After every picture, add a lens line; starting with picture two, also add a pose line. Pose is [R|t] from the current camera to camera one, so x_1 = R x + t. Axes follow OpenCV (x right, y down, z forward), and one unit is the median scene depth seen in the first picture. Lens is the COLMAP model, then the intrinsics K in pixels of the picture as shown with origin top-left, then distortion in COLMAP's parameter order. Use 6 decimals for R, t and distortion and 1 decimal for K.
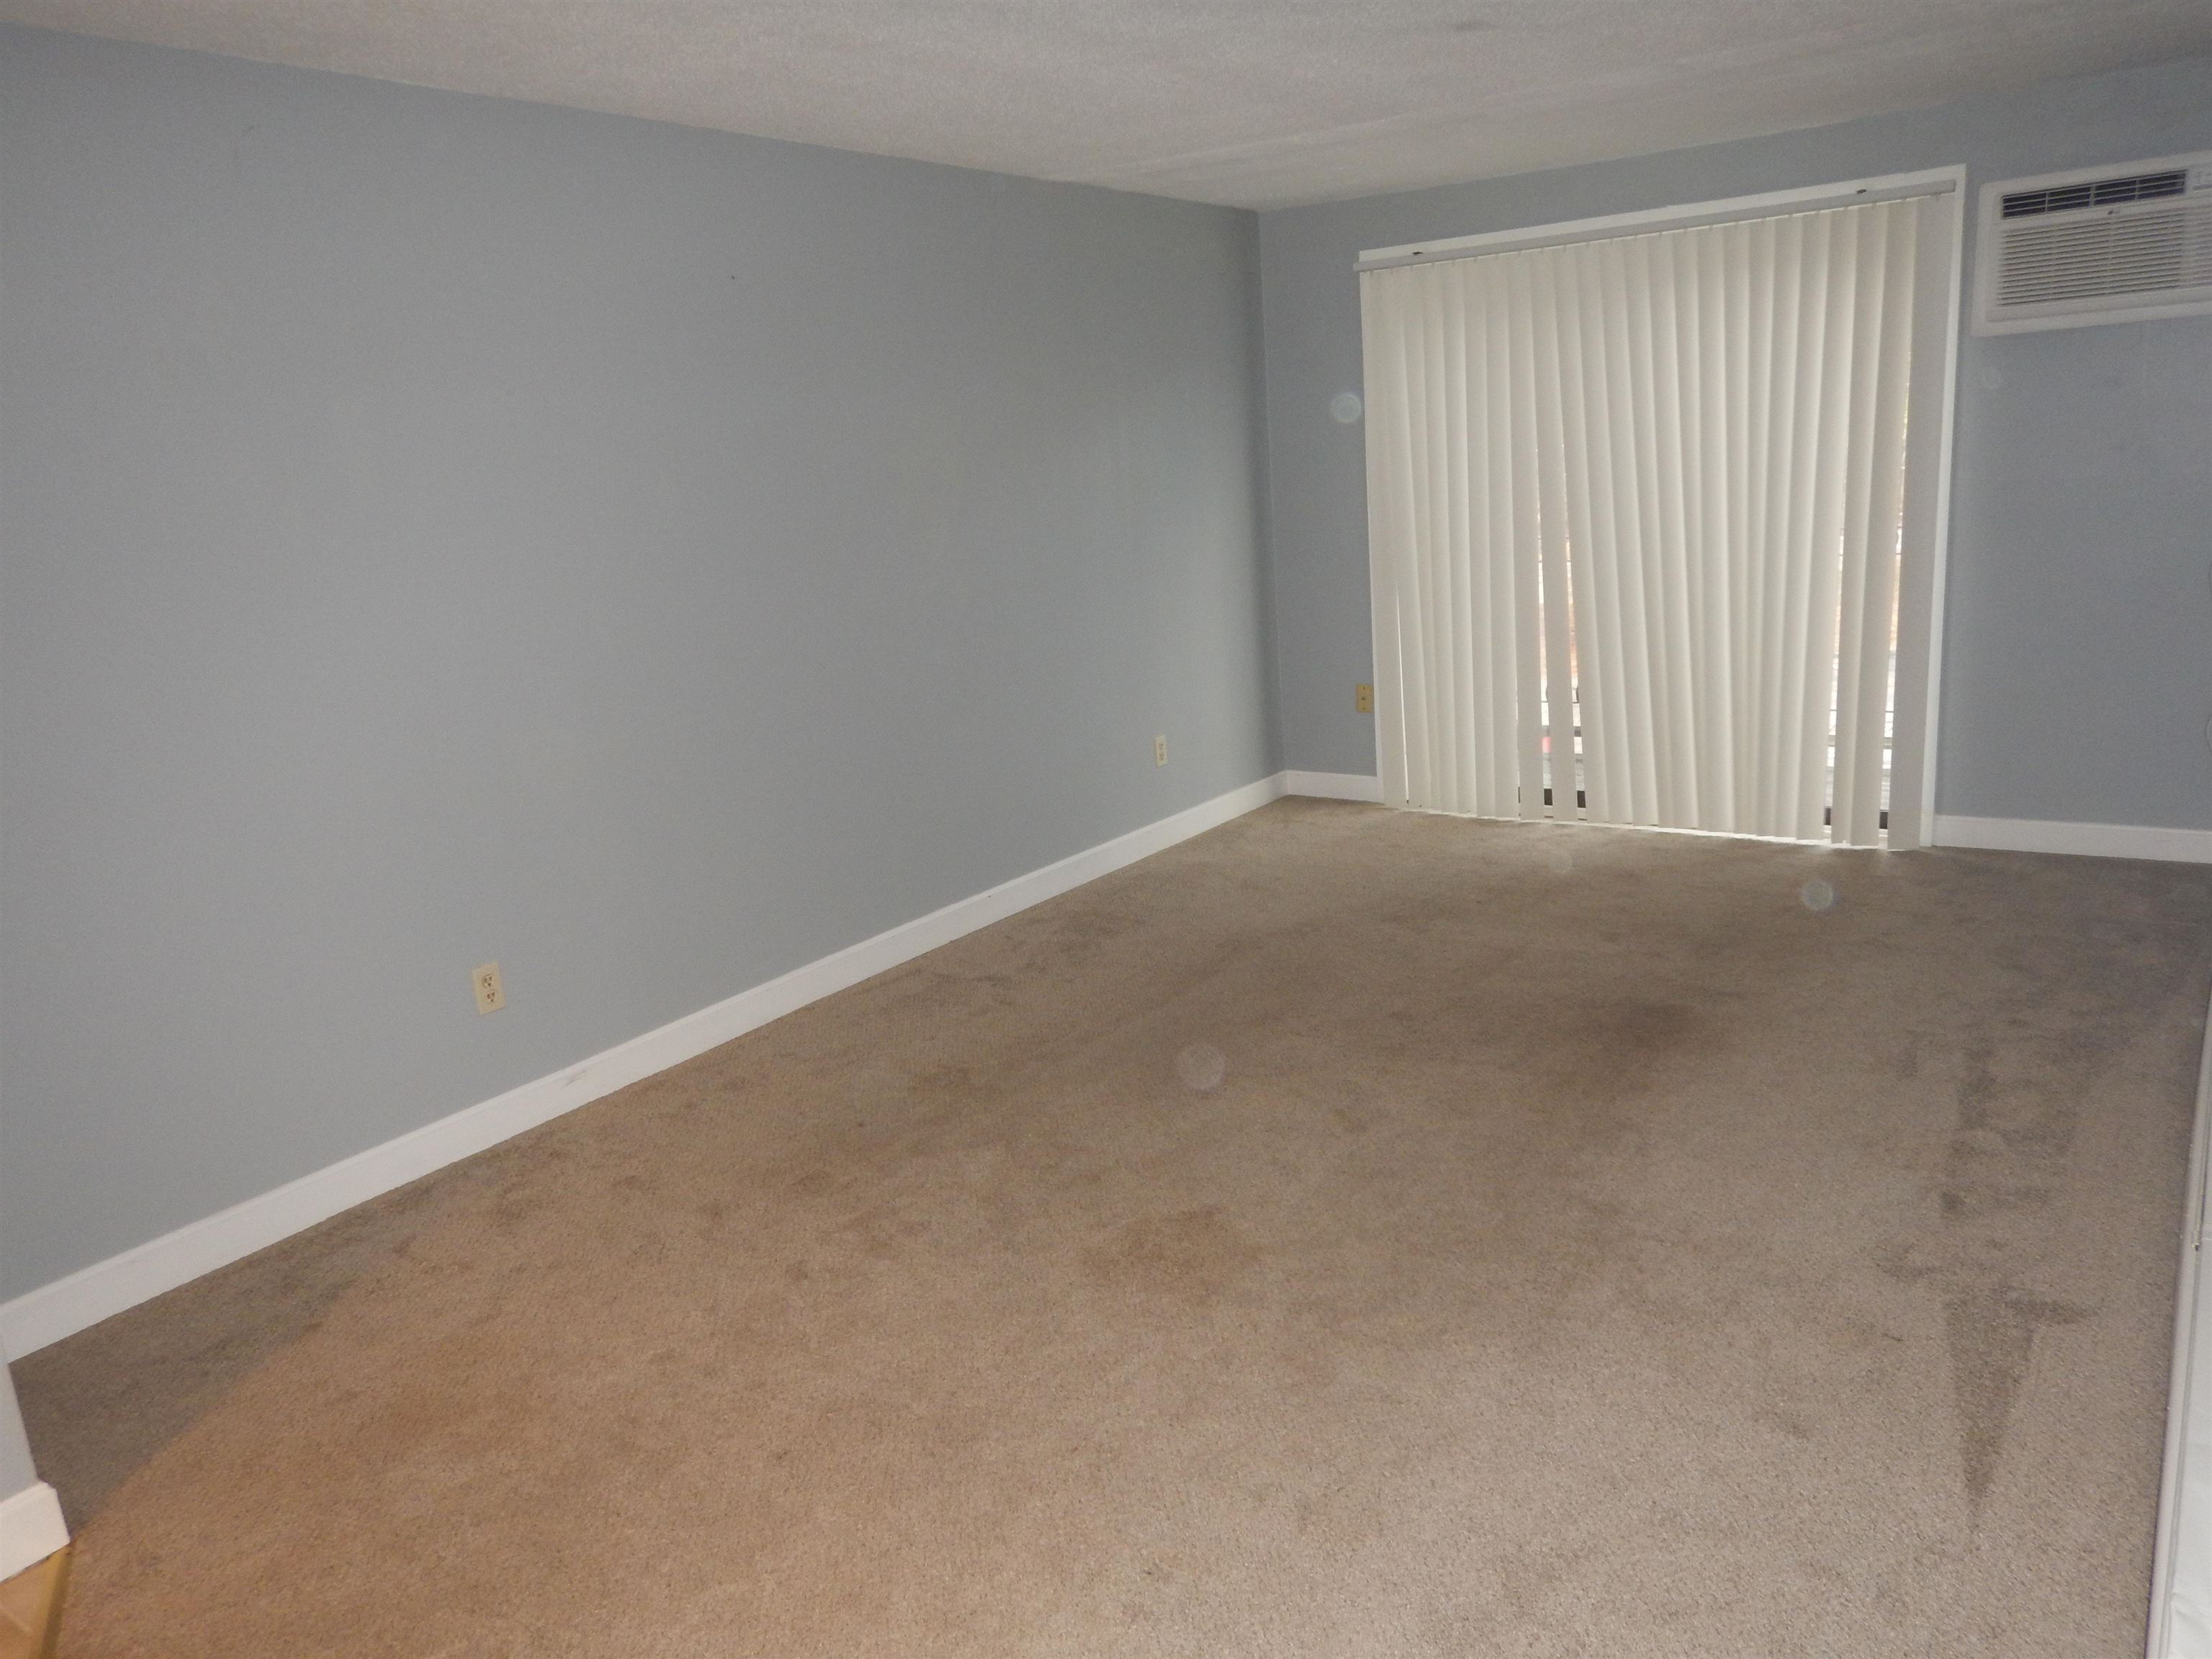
lens RADIAL K [[1581.1, 0, 1106.0], [0, 1581.1, 829.5], [0, 0, 1]] dist [0.007685, 0.000800]
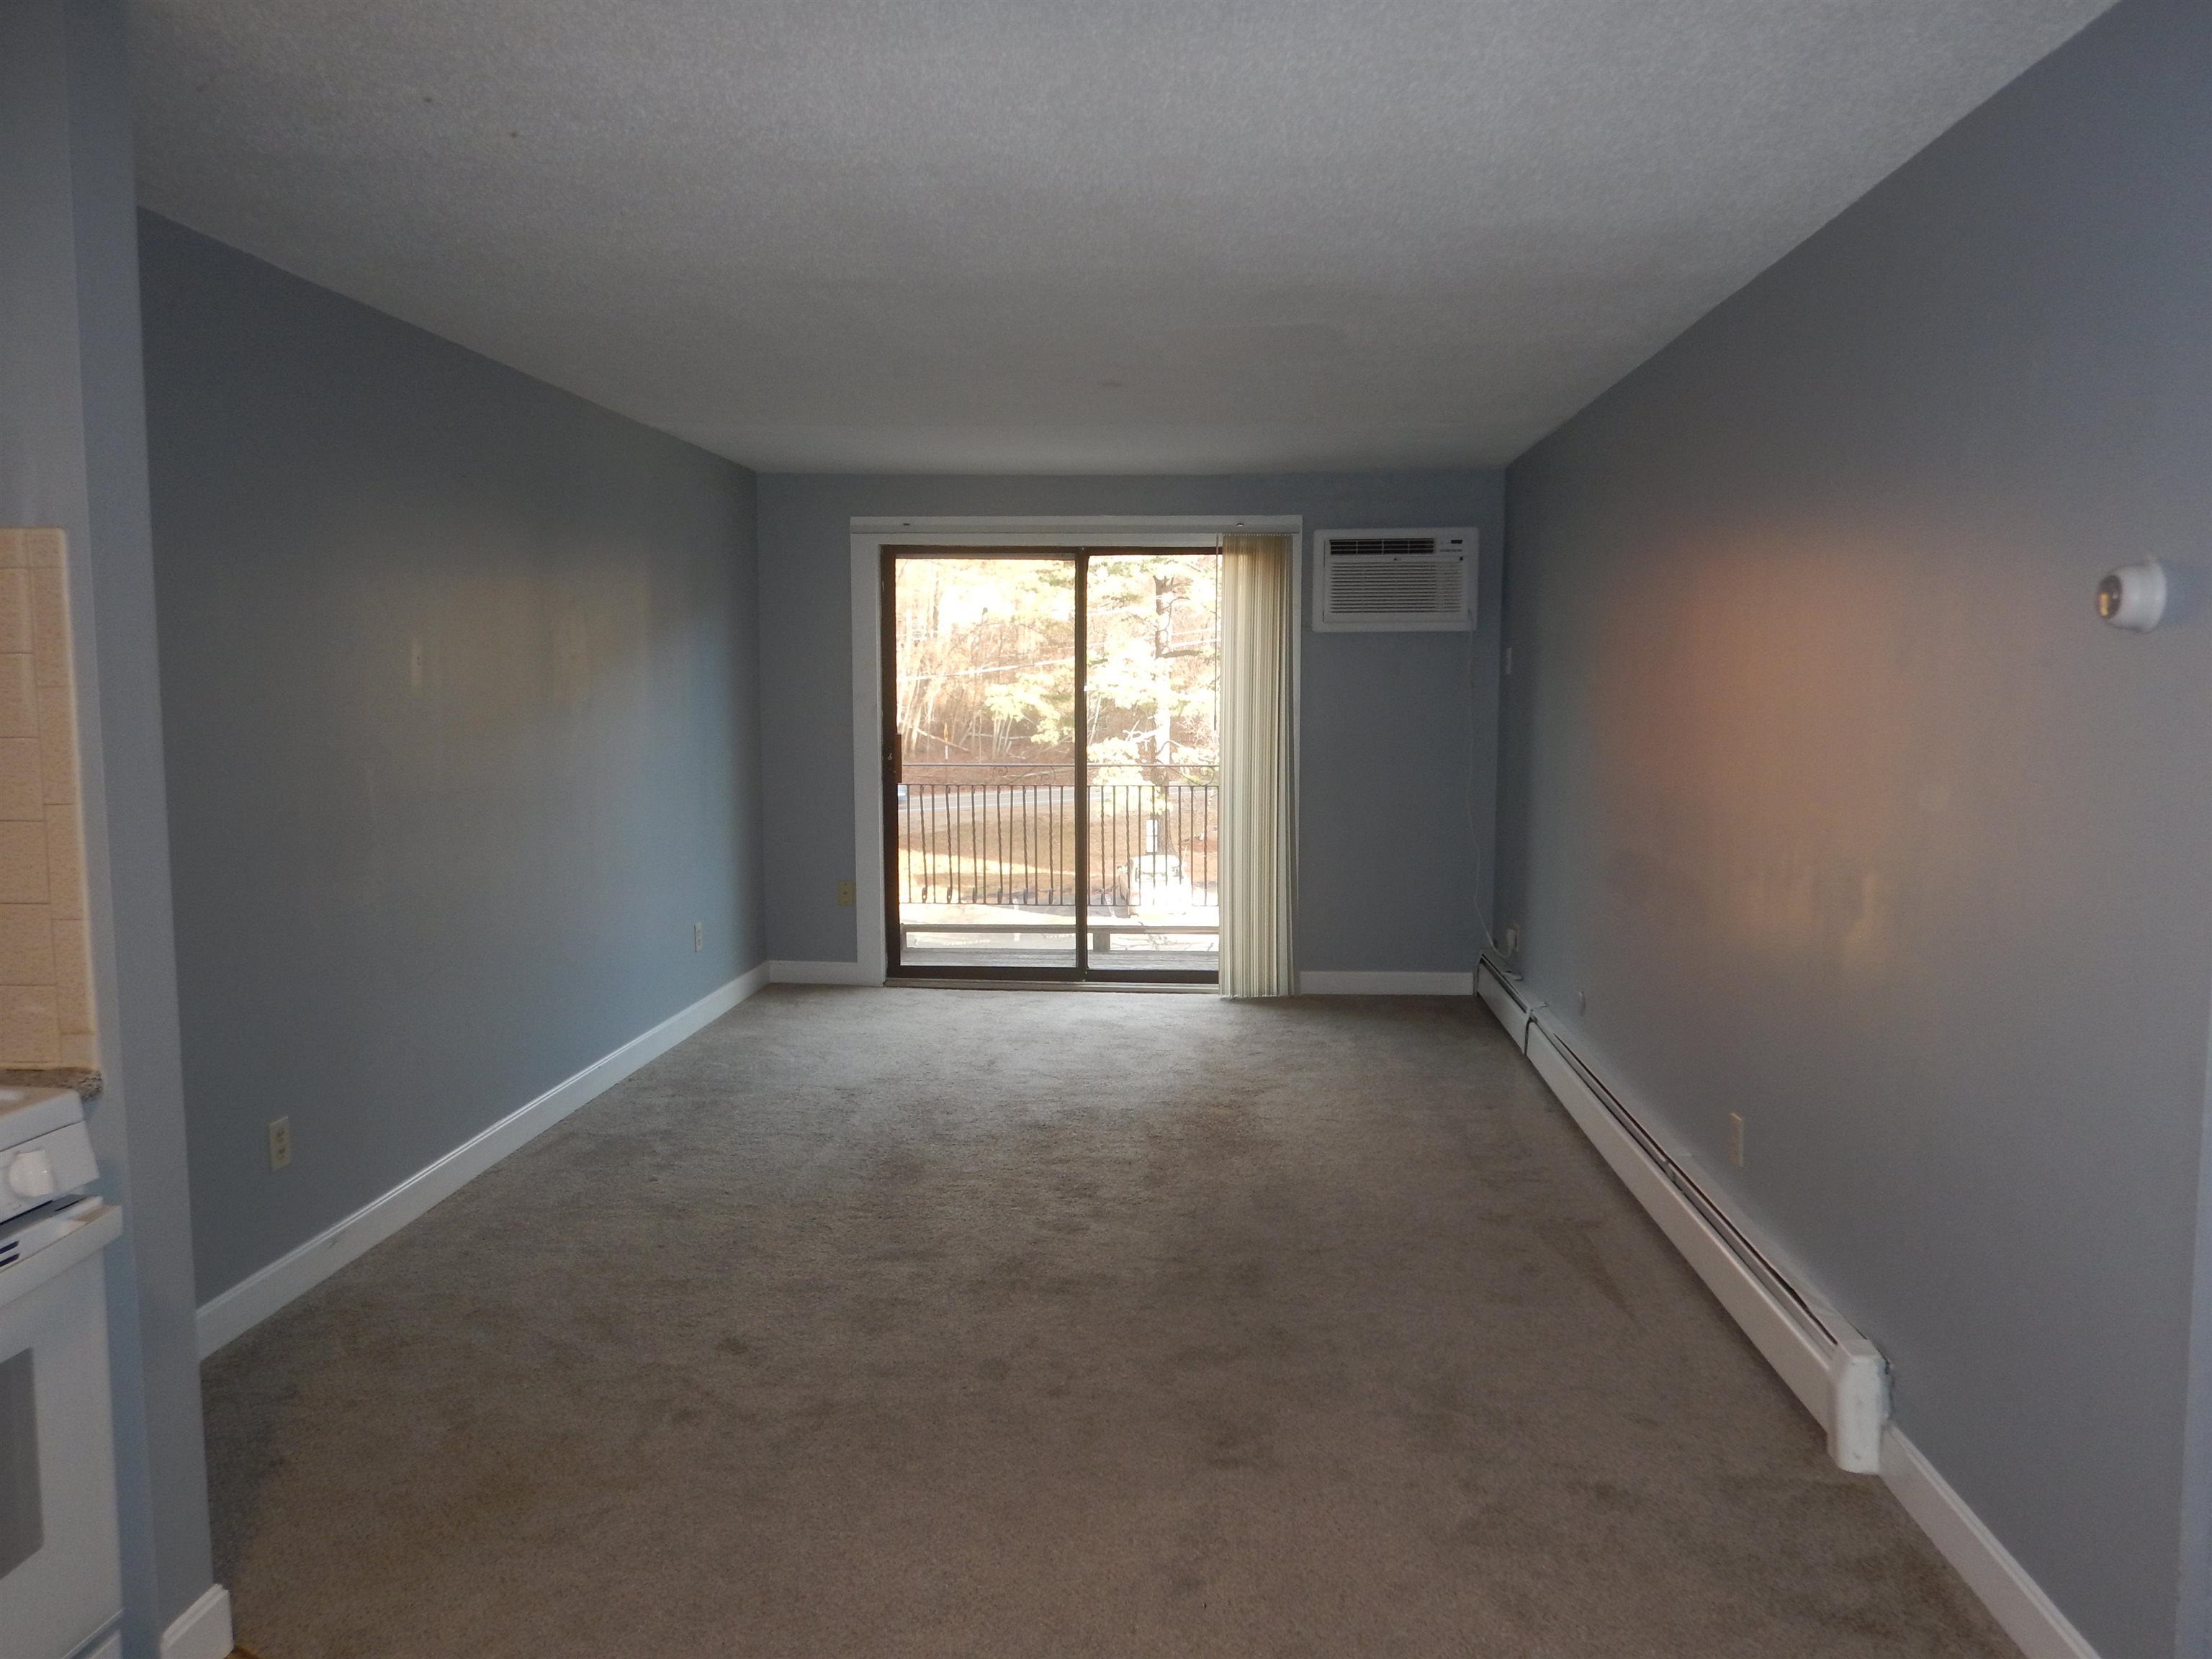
lens RADIAL K [[1581.1, 0, 1106.0], [0, 1581.1, 829.5], [0, 0, 1]] dist [0.007685, 0.000800]
pose [[0.861169, 0.023456, 0.507778, -0.349496], [0.056150, 0.988432, -0.140887, 0.057992], [-0.505208, 0.149840, 0.849890, -0.093040]]
